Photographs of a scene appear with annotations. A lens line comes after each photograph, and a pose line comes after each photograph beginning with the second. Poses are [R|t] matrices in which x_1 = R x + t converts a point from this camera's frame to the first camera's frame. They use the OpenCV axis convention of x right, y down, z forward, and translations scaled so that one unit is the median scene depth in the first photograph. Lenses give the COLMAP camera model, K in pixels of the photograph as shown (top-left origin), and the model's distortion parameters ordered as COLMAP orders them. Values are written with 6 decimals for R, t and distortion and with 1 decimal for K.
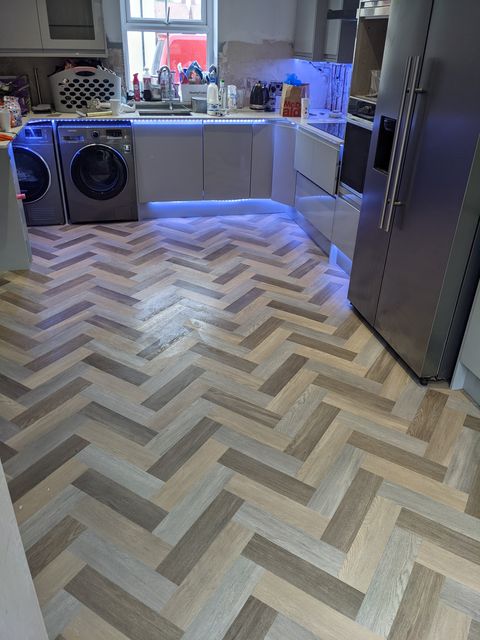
lens RADIAL K [[506.1, 0, 240.1], [0, 506.1, 319.0], [0, 0, 1]] dist [0.014942, 0.001907]
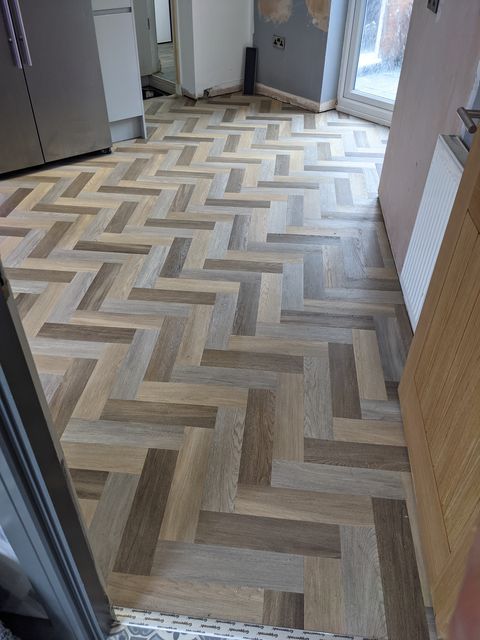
lens RADIAL K [[506.1, 0, 238.2], [0, 506.1, 319.9], [0, 0, 1]] dist [0.014942, 0.001907]
pose [[-0.442460, -0.578893, 0.684917, -1.133795], [0.422438, 0.539160, 0.728596, -0.546461], [-0.791060, 0.611710, 0.005990, 1.047915]]
